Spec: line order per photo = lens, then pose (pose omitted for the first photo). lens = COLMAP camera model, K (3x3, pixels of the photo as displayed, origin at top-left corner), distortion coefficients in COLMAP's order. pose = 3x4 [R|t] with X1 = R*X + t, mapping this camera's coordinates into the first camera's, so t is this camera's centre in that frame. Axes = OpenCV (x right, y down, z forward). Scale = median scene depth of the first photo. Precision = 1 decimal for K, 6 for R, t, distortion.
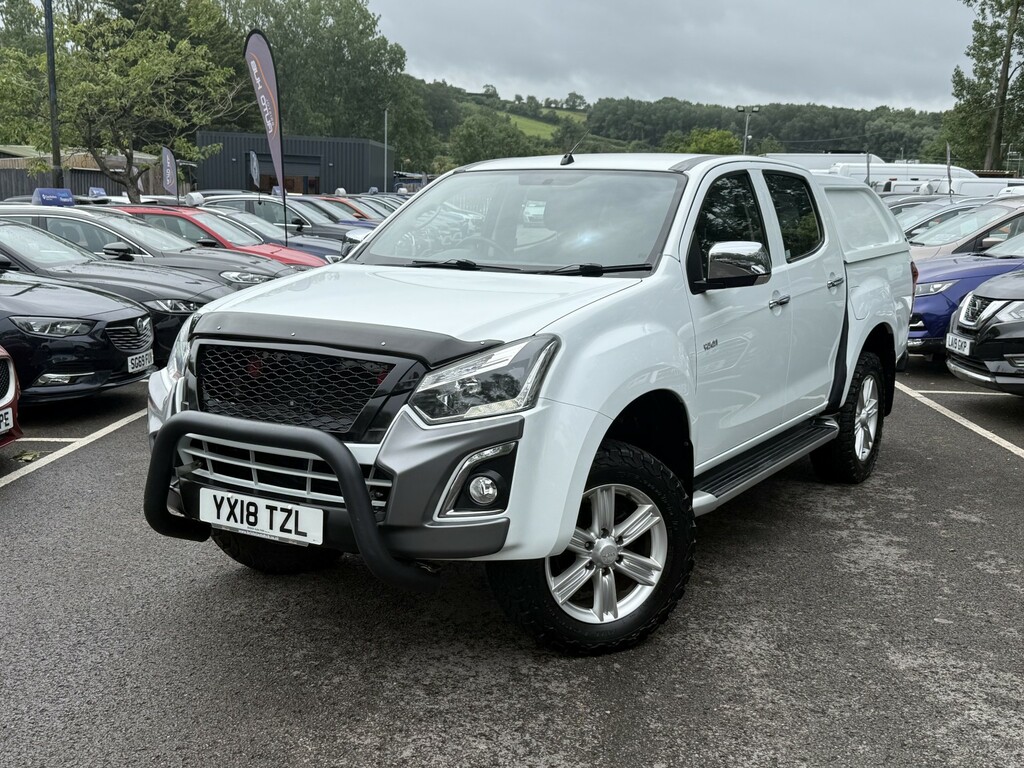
lens RADIAL K [[1190.7, 0, 509.7], [0, 1190.7, 386.6], [0, 0, 1]] dist [0.186448, -0.460346]
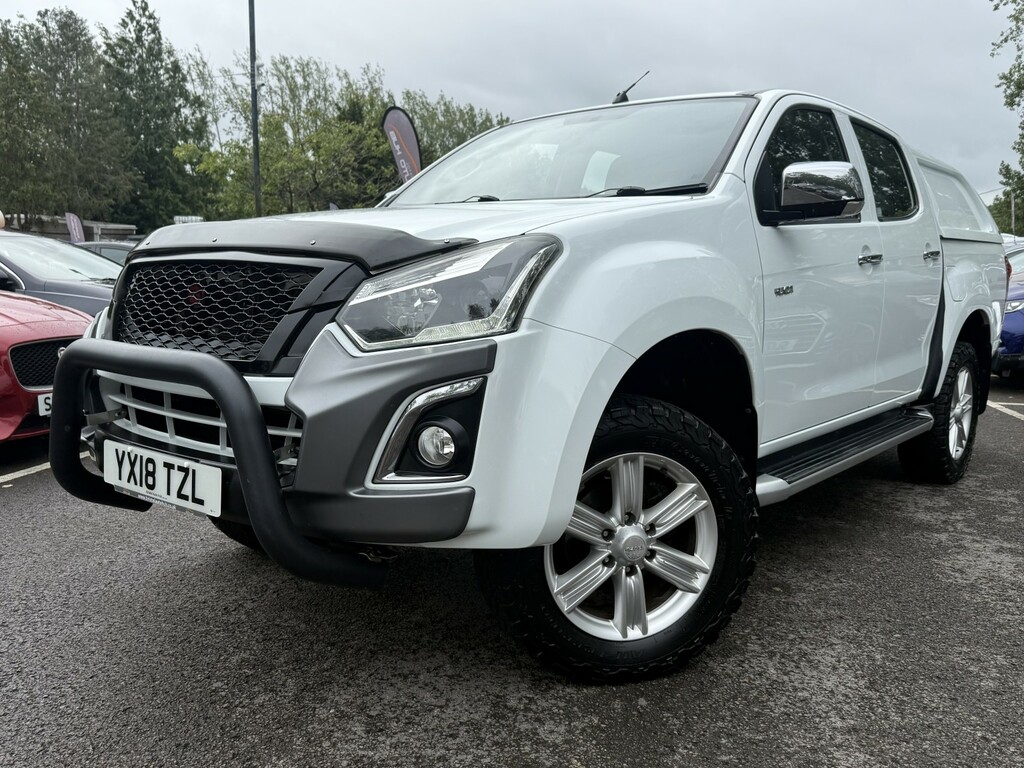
lens RADIAL K [[894.3, 0, 512.0], [0, 894.3, 384.0], [0, 0, 1]] dist [0.149850, -0.319290]
pose [[0.990599, 0.018365, -0.135560, 0.040401], [-0.023588, 0.999036, -0.037024, 0.030379], [0.134749, 0.039873, 0.990077, 0.214756]]
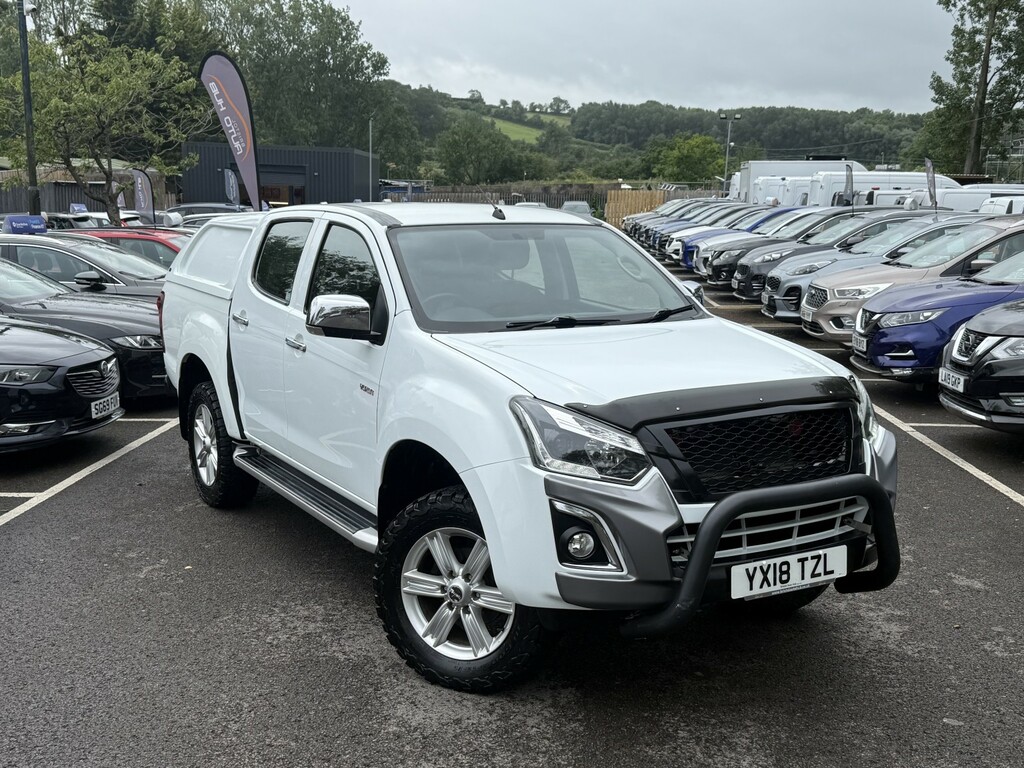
lens RADIAL K [[1170.4, 0, 507.3], [0, 1170.4, 383.2], [0, 0, 1]] dist [0.185210, -0.454479]
pose [[0.999933, -0.008452, 0.007950, 0.007225], [0.008456, 0.999964, -0.000369, -0.037029], [-0.007947, 0.000436, 0.999968, 0.052105]]
